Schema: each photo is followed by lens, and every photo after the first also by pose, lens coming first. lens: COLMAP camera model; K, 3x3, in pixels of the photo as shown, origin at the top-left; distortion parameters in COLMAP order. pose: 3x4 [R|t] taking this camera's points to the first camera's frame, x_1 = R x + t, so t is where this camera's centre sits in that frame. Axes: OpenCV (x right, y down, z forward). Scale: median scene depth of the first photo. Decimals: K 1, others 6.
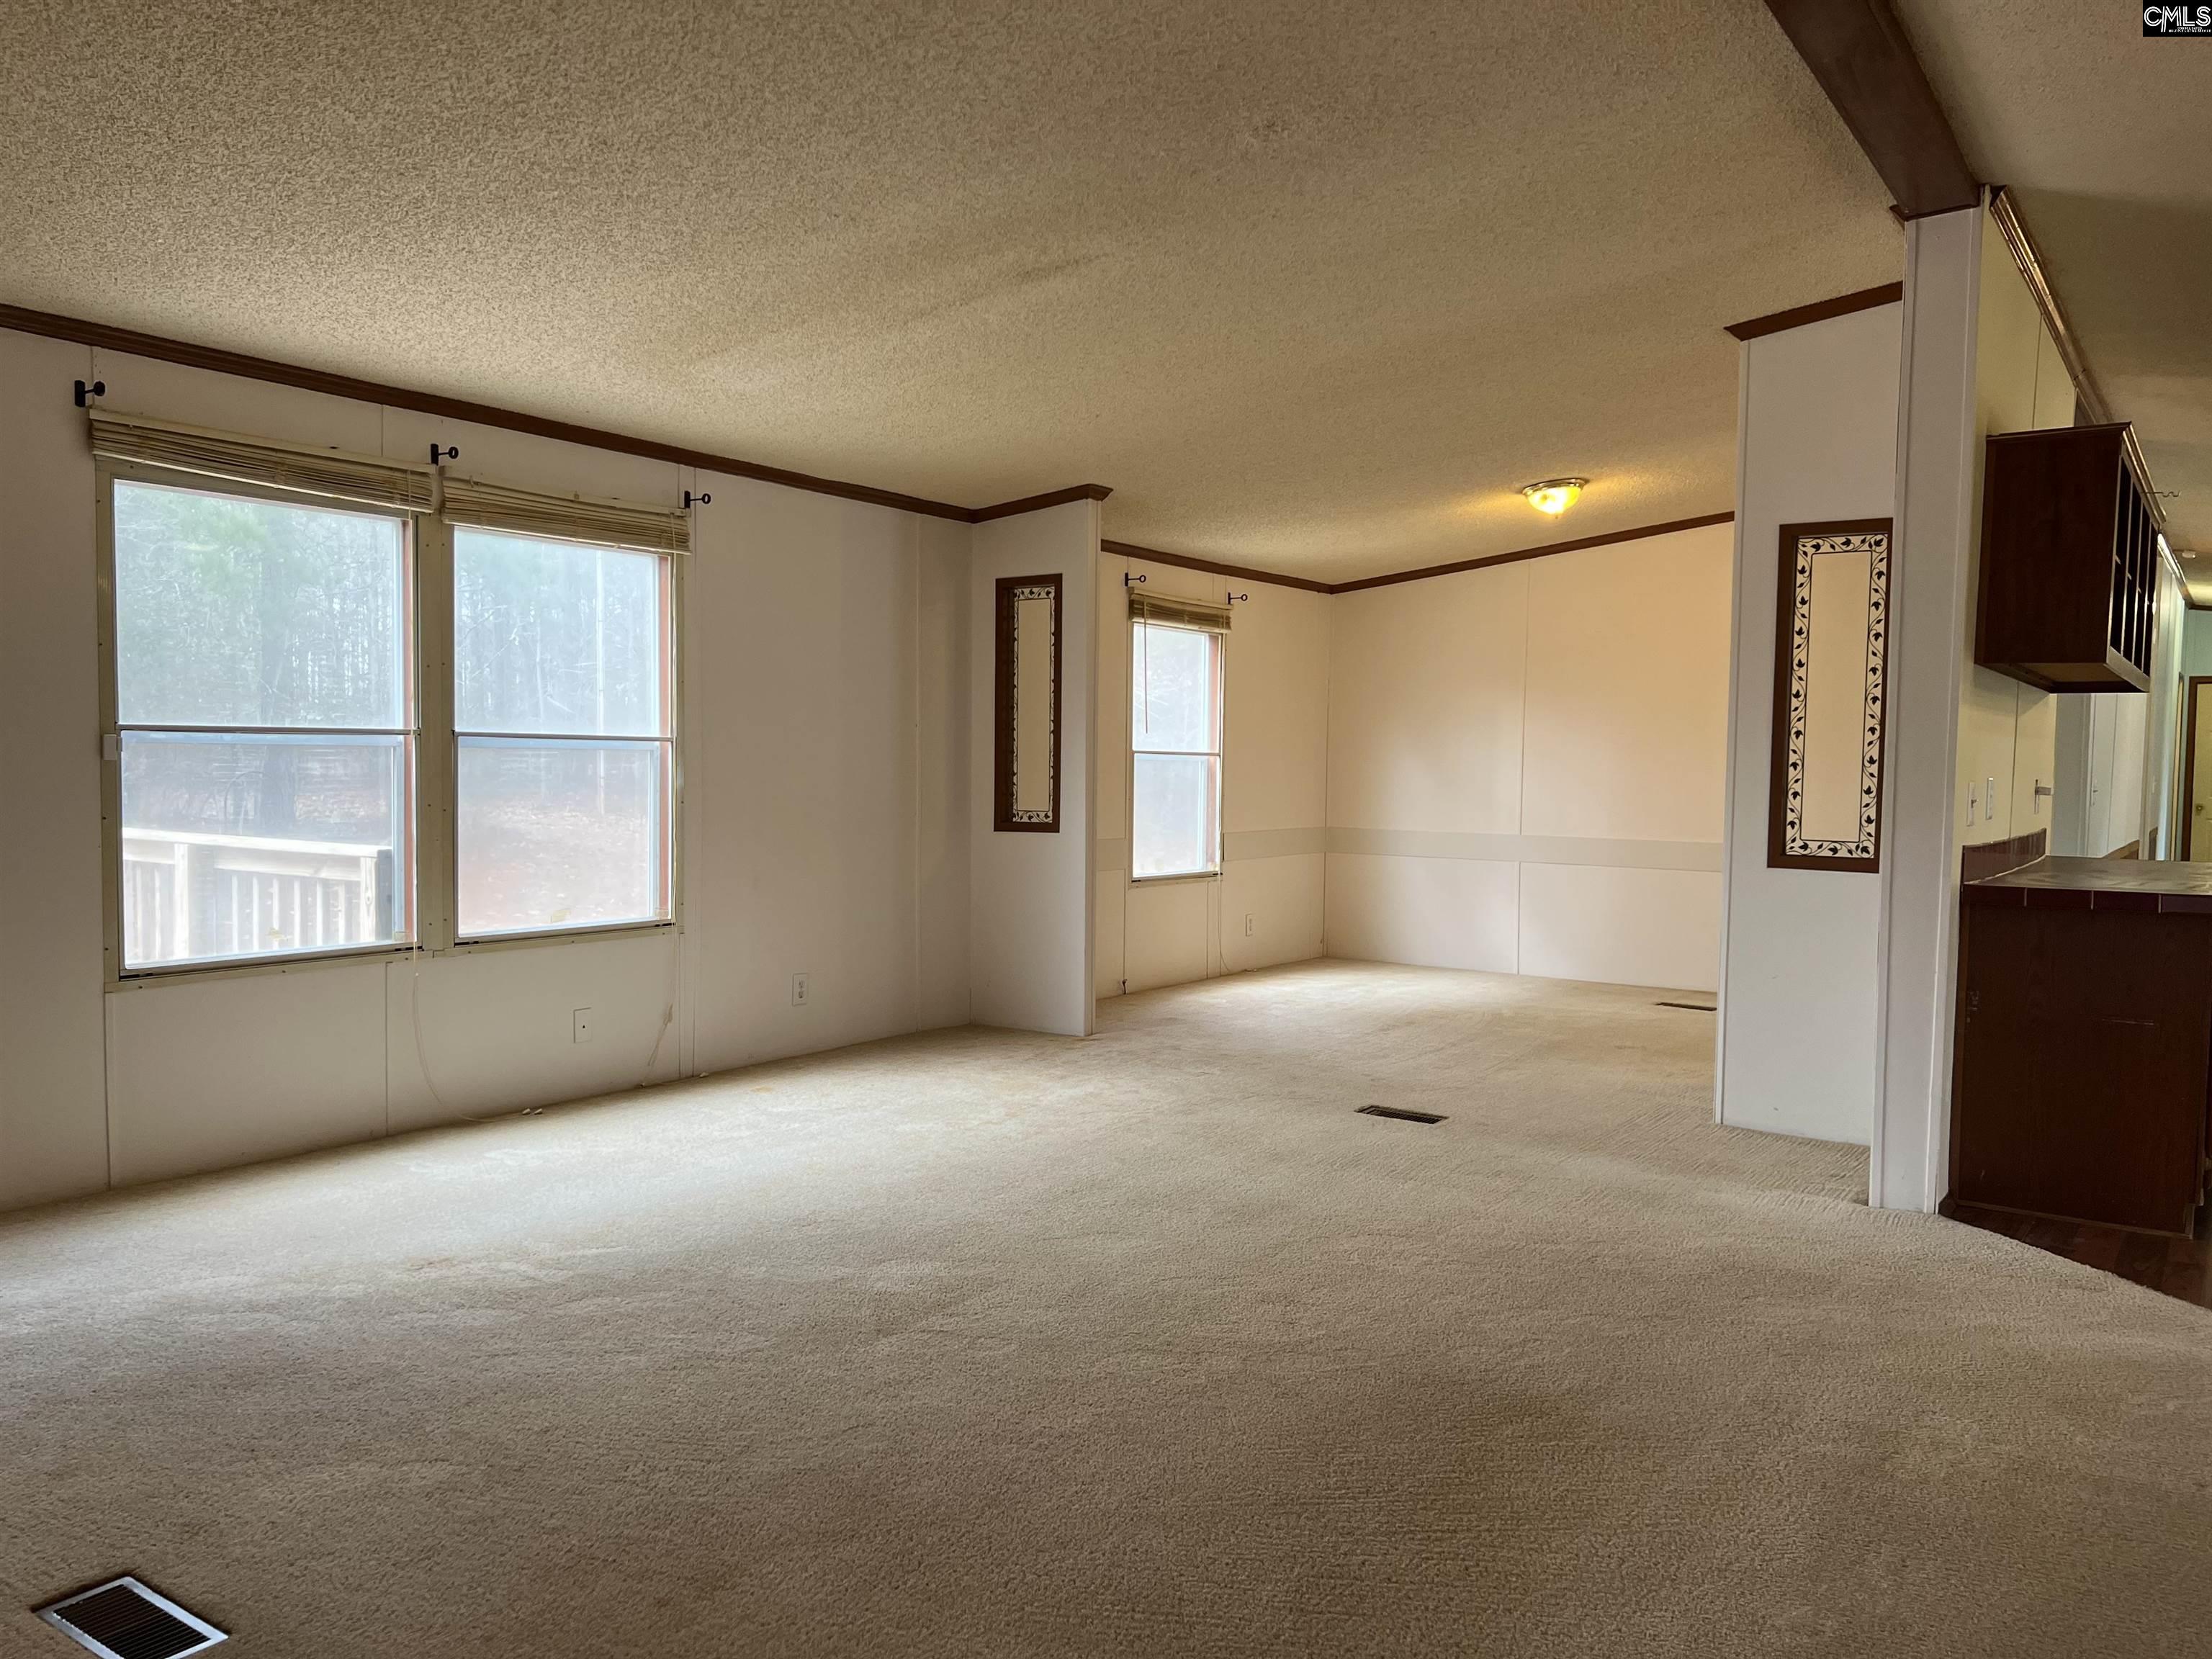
lens RADIAL K [[1663.9, 0, 1110.3], [0, 1663.9, 835.4], [0, 0, 1]] dist [0.086943, -0.123611]
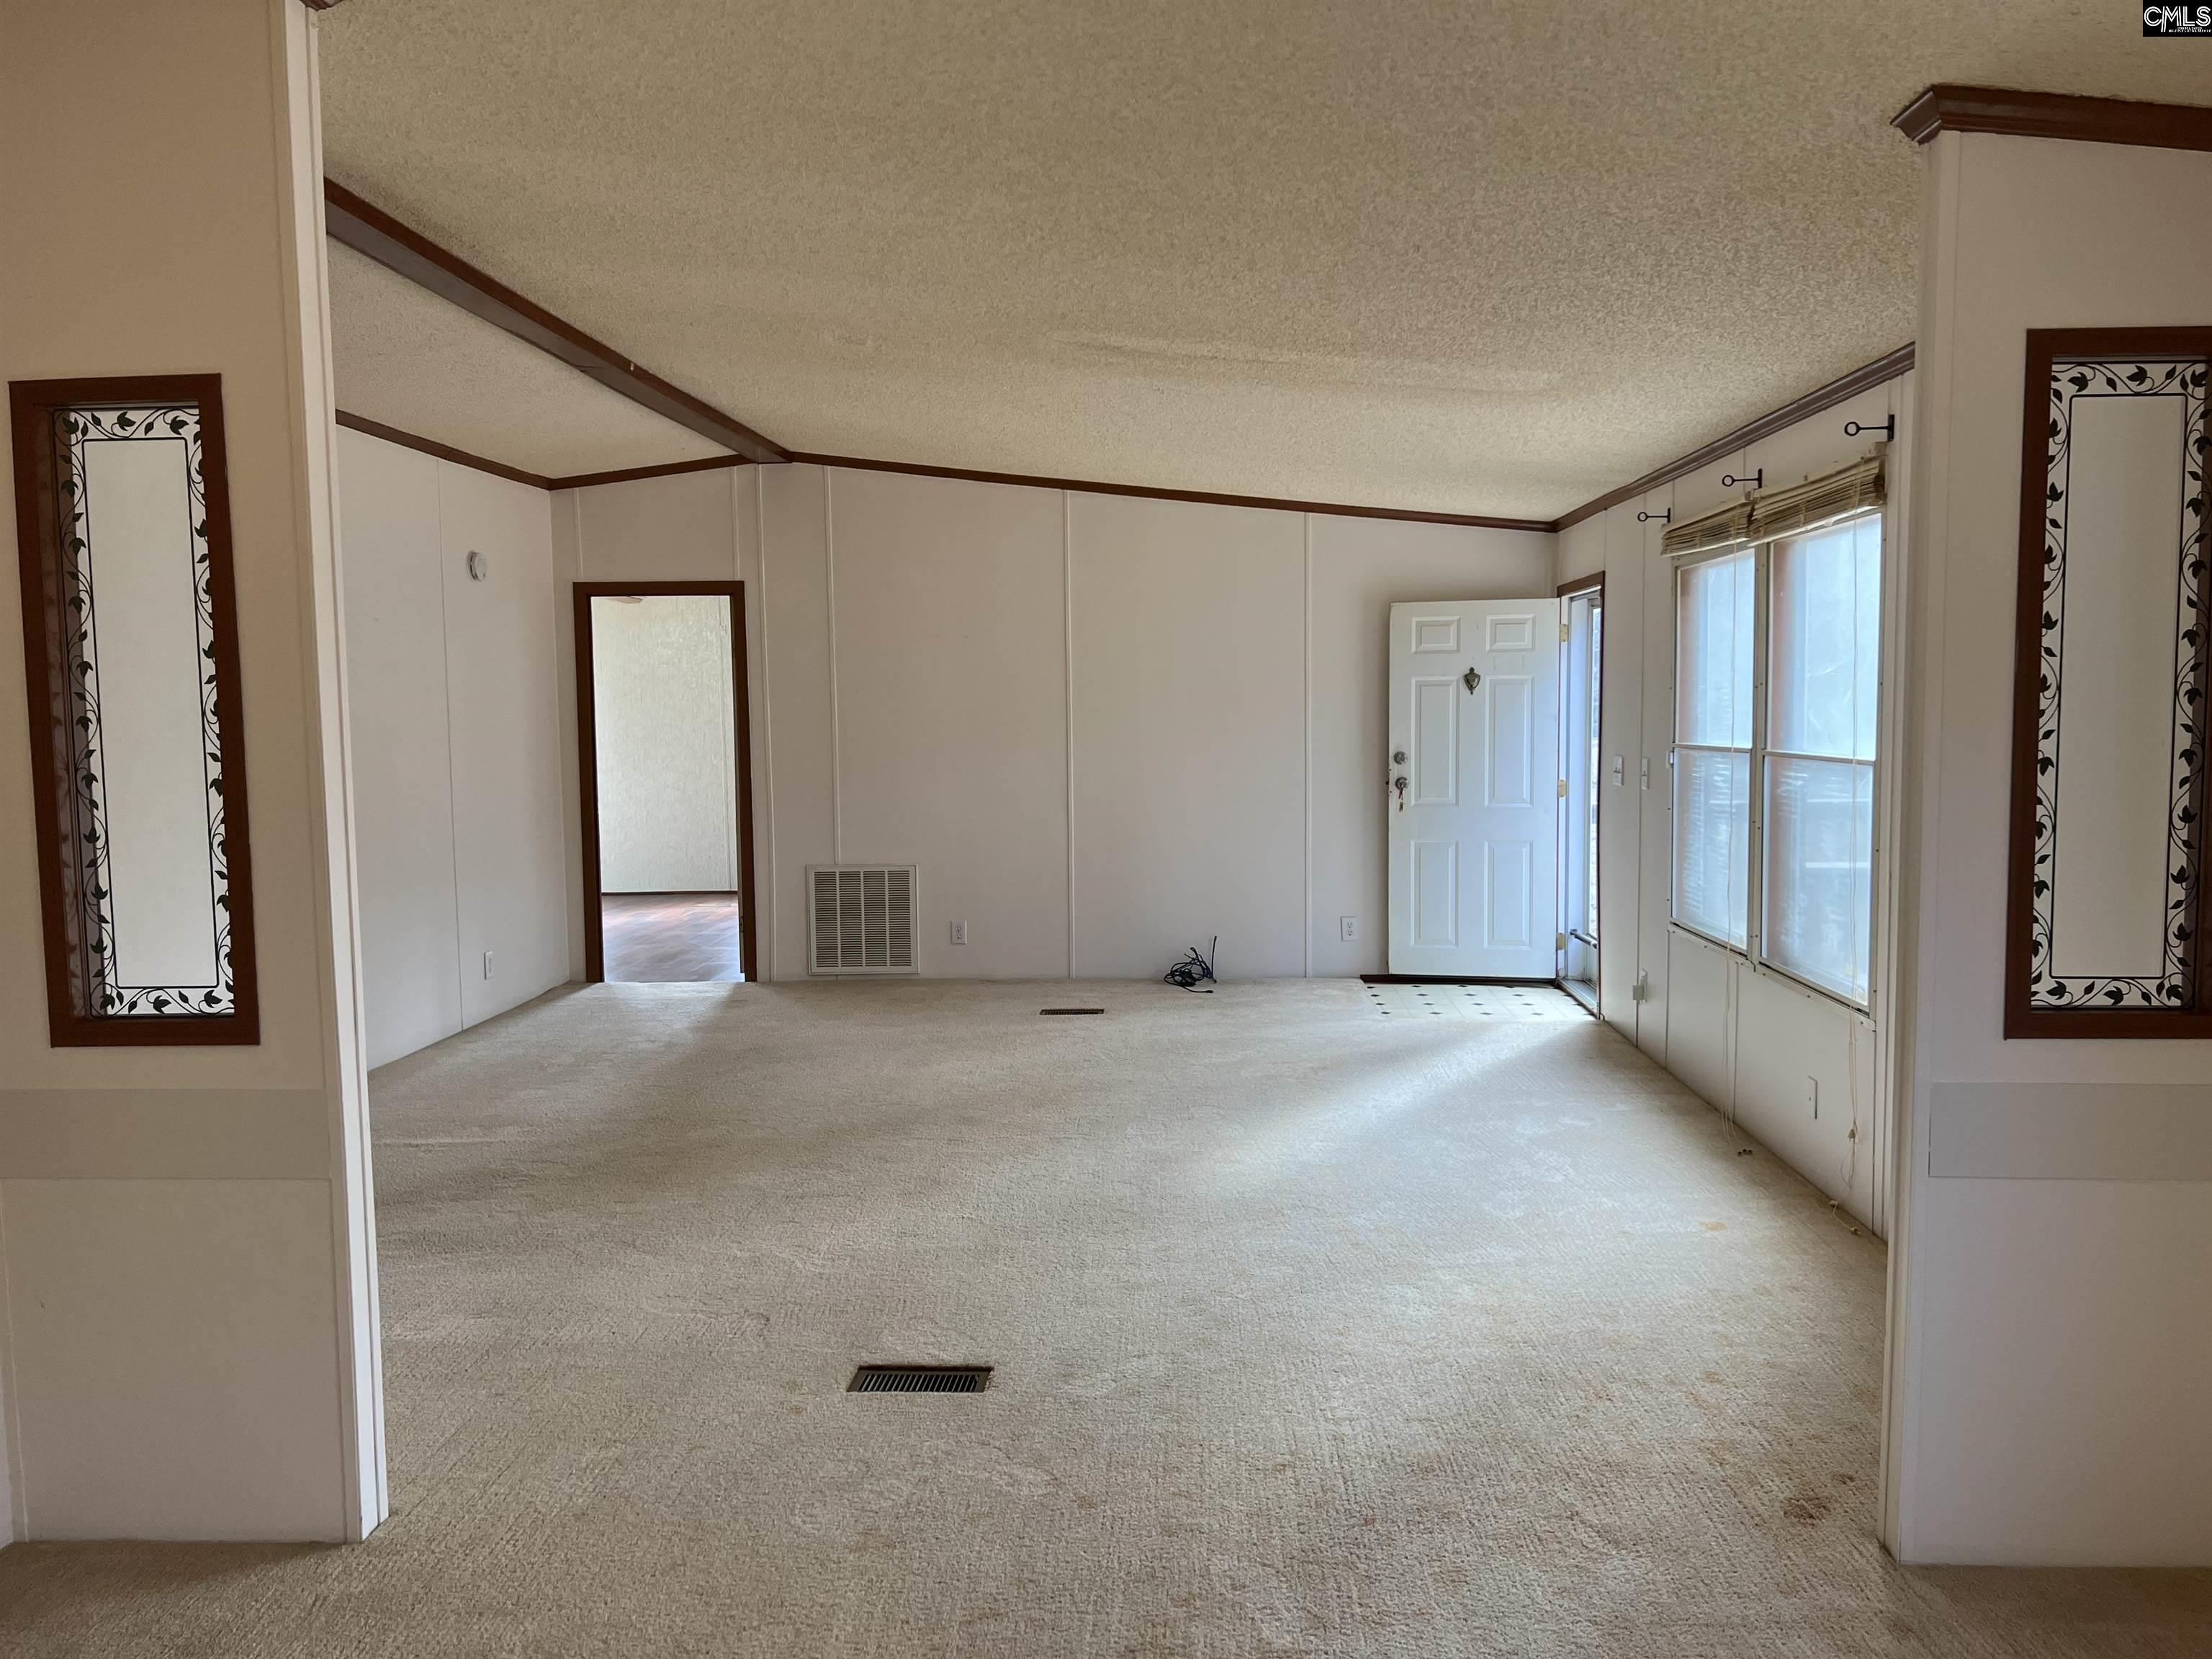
lens RADIAL K [[1663.9, 0, 1110.3], [0, 1663.9, 835.4], [0, 0, 1]] dist [0.086943, -0.123611]
pose [[0.849172, -0.072718, 0.523085, -0.084596], [0.050574, 0.997120, 0.056516, -0.081790], [-0.525689, -0.021537, 0.850404, 0.725606]]
